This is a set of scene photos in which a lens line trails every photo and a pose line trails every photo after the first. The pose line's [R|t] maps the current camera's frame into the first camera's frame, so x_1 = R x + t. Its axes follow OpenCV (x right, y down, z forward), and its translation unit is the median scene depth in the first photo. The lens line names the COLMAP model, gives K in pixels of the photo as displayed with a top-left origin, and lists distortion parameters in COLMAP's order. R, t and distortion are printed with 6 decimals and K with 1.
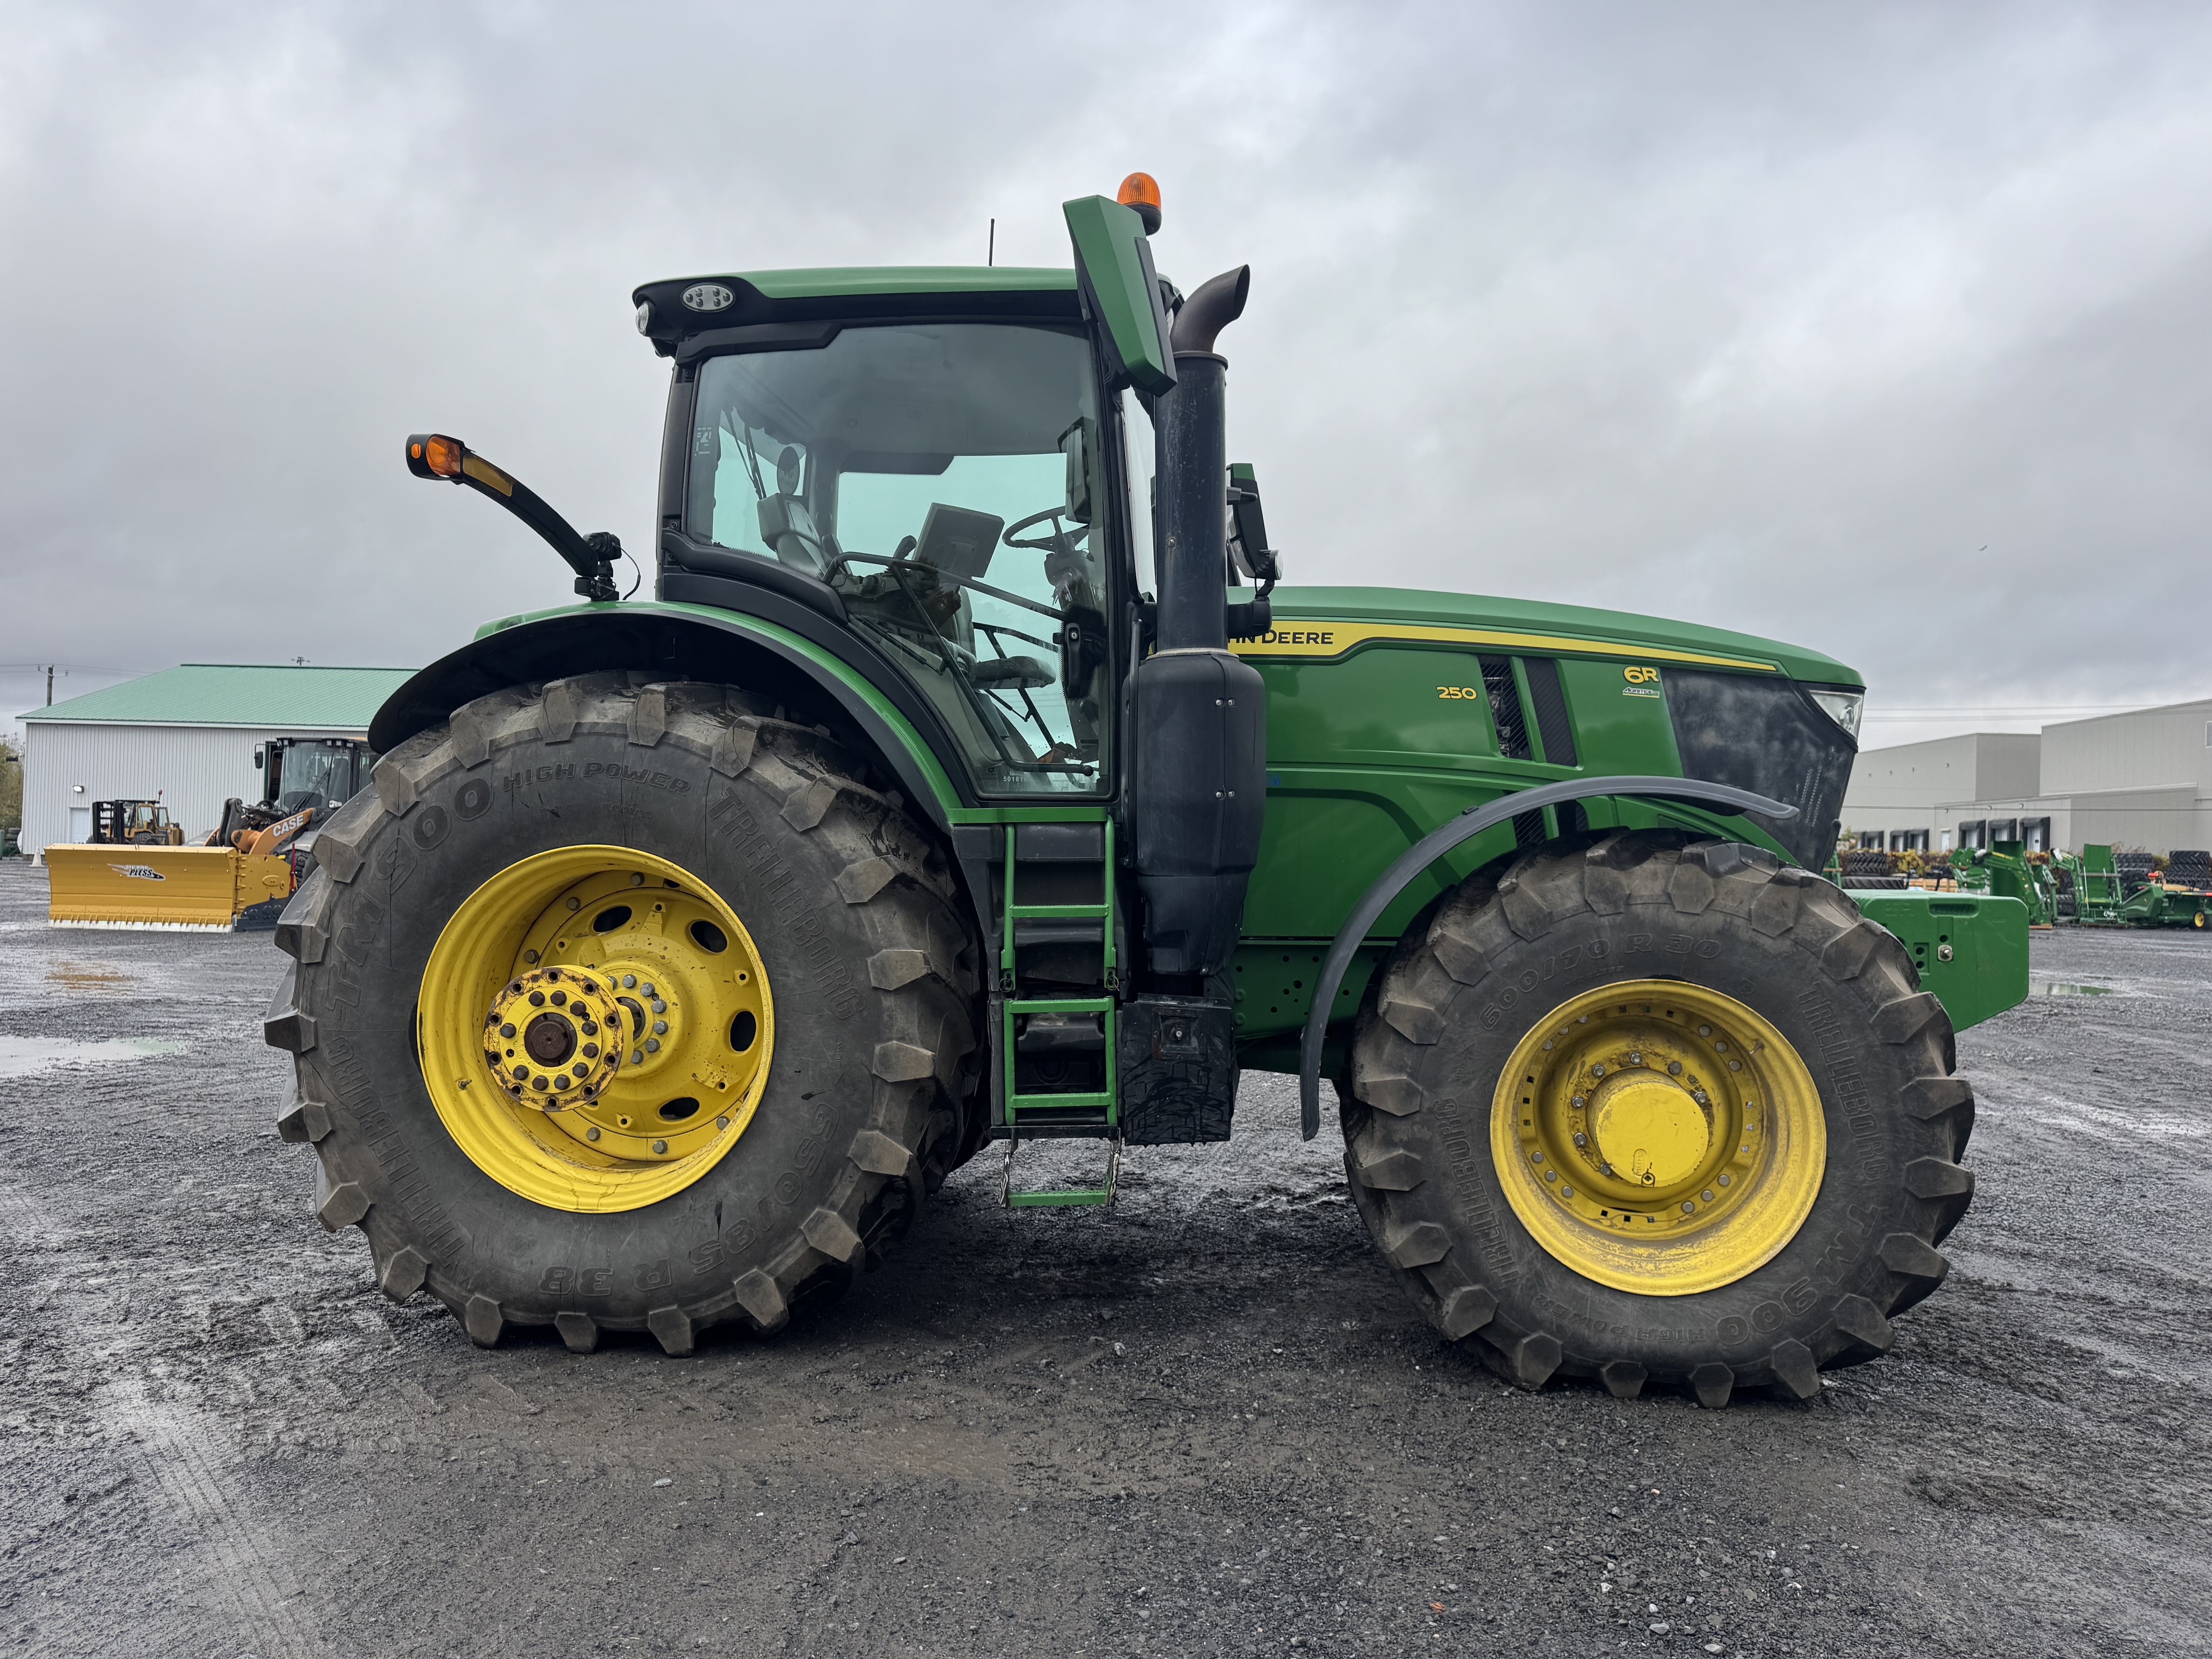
lens RADIAL K [[1685.5, 0, 1113.6], [0, 1685.5, 825.8], [0, 0, 1]] dist [0.191383, -0.465619]
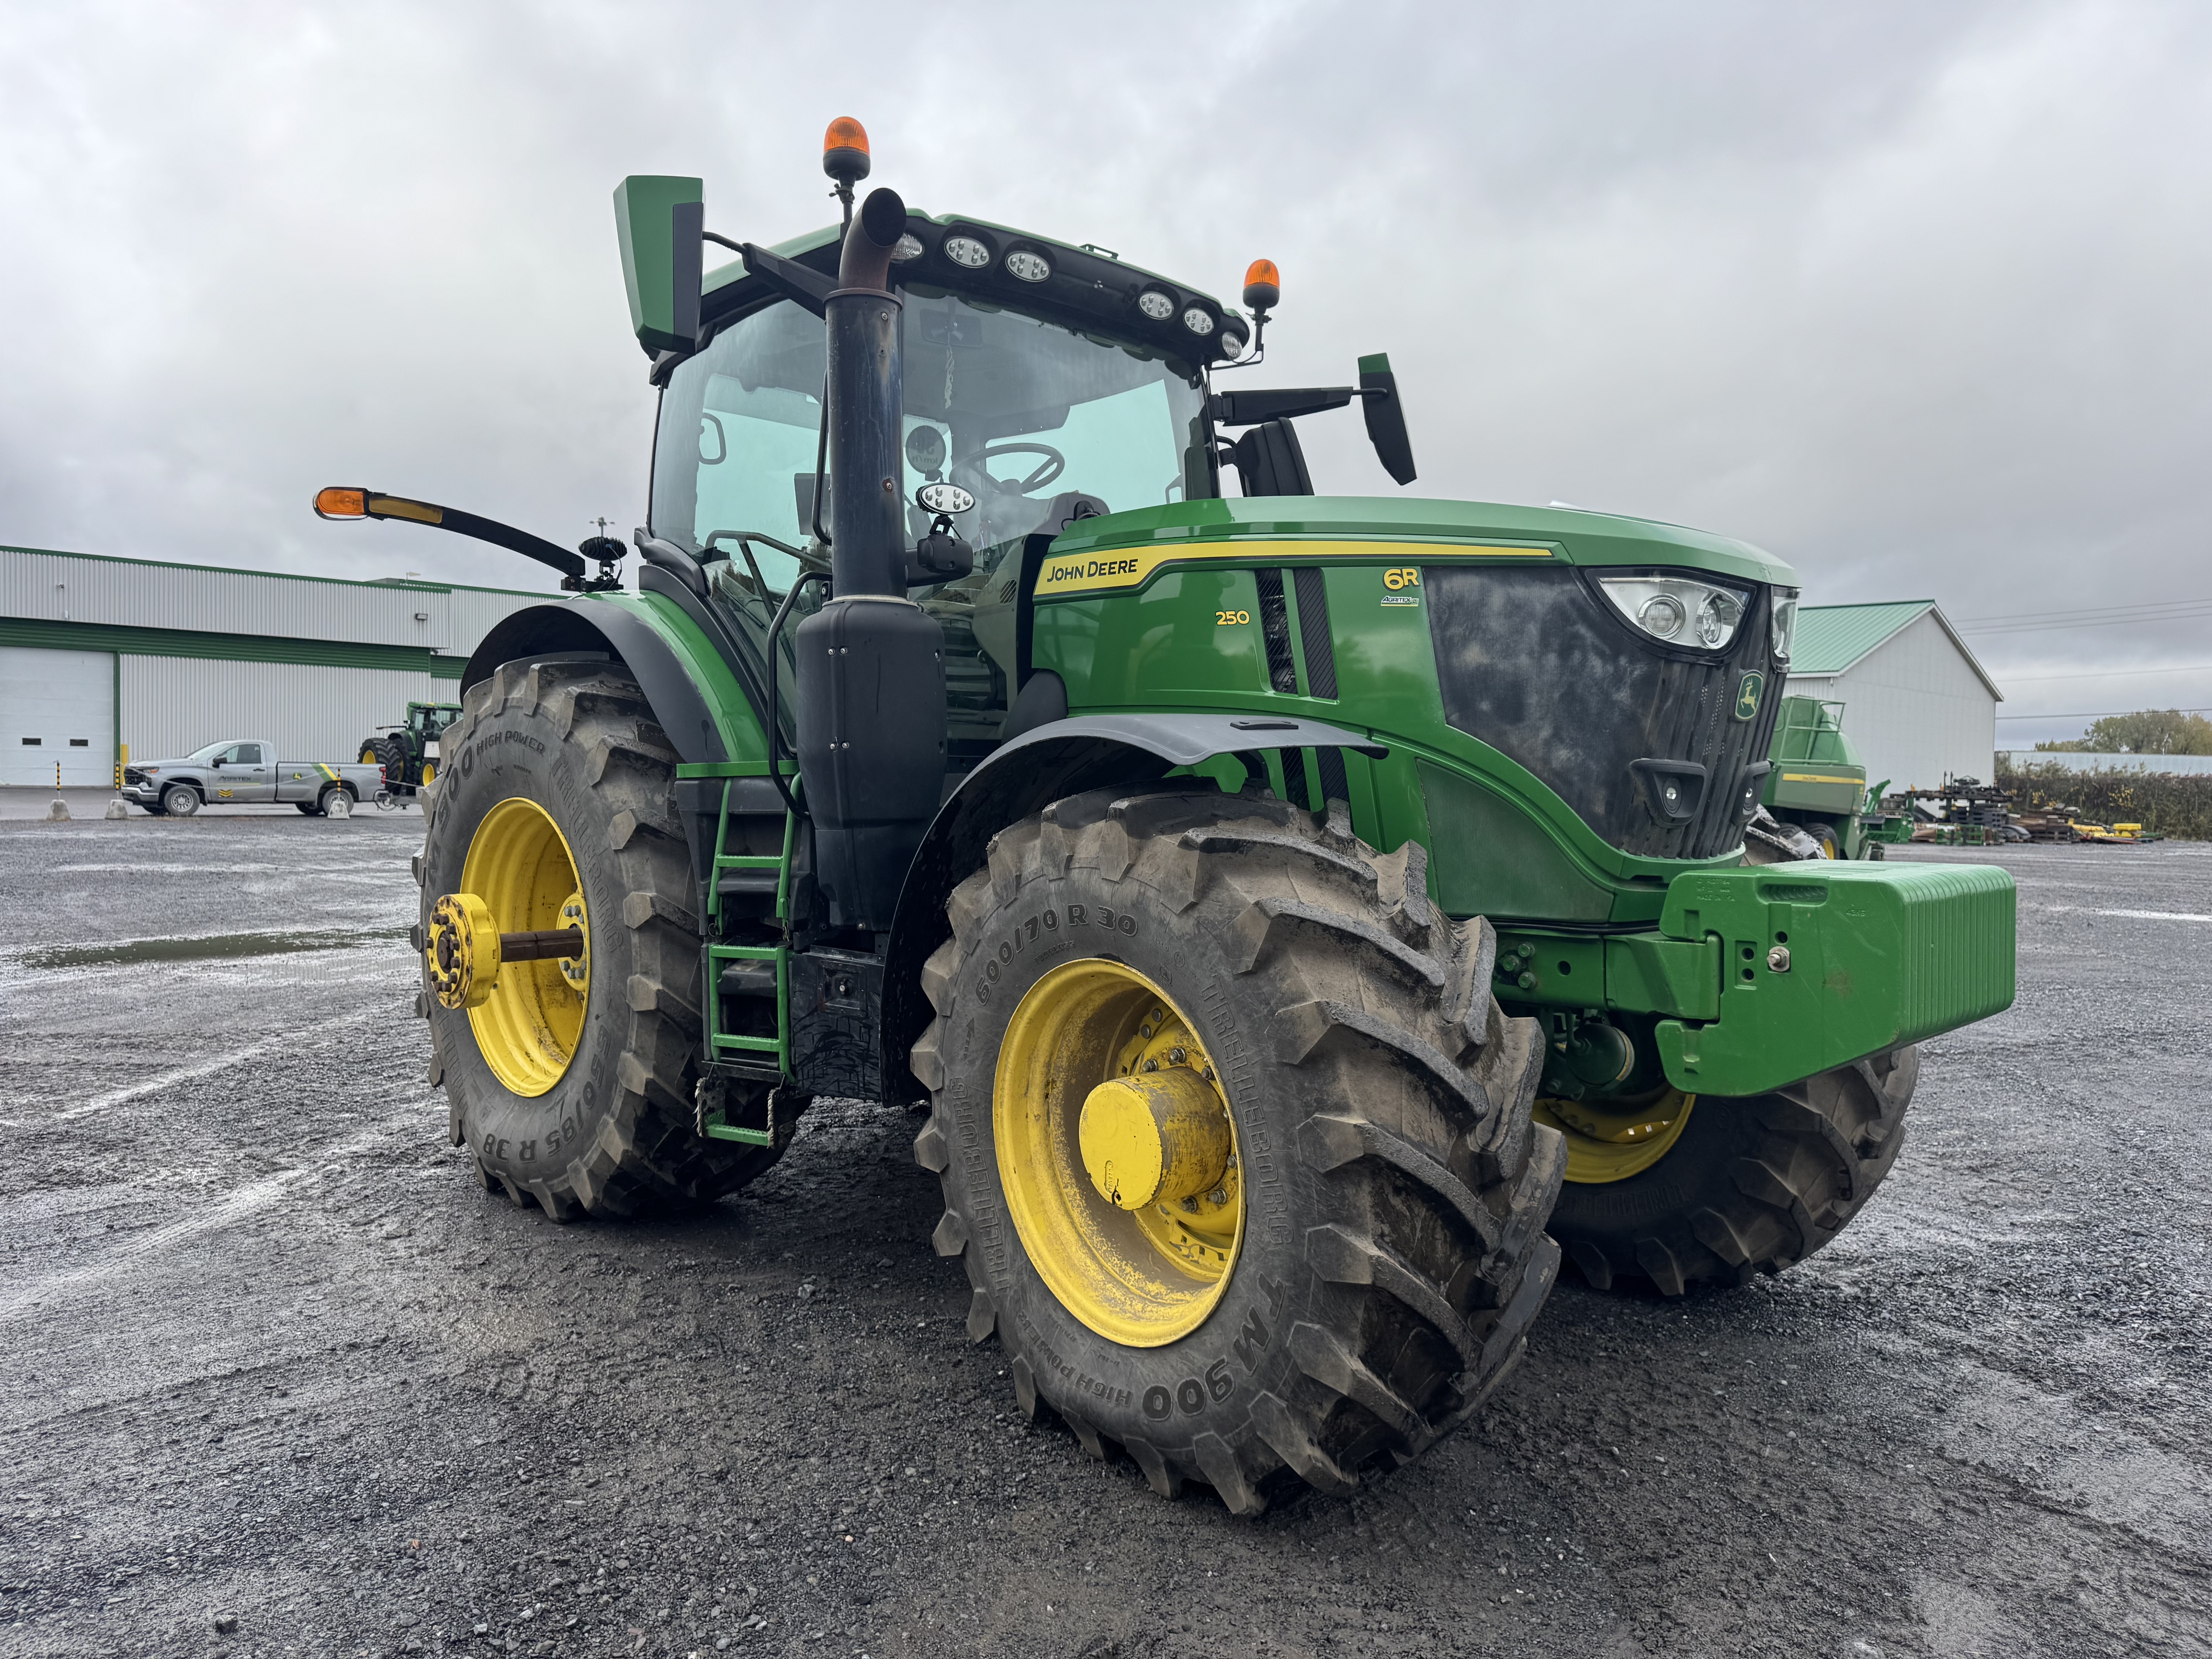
lens RADIAL K [[1685.5, 0, 1113.6], [0, 1685.5, 825.8], [0, 0, 1]] dist [0.191383, -0.465619]
pose [[0.735324, 0.010801, -0.677630, 0.841432], [0.010292, 0.999580, 0.027100, 0.002531], [0.677638, -0.026901, 0.734904, 0.385481]]
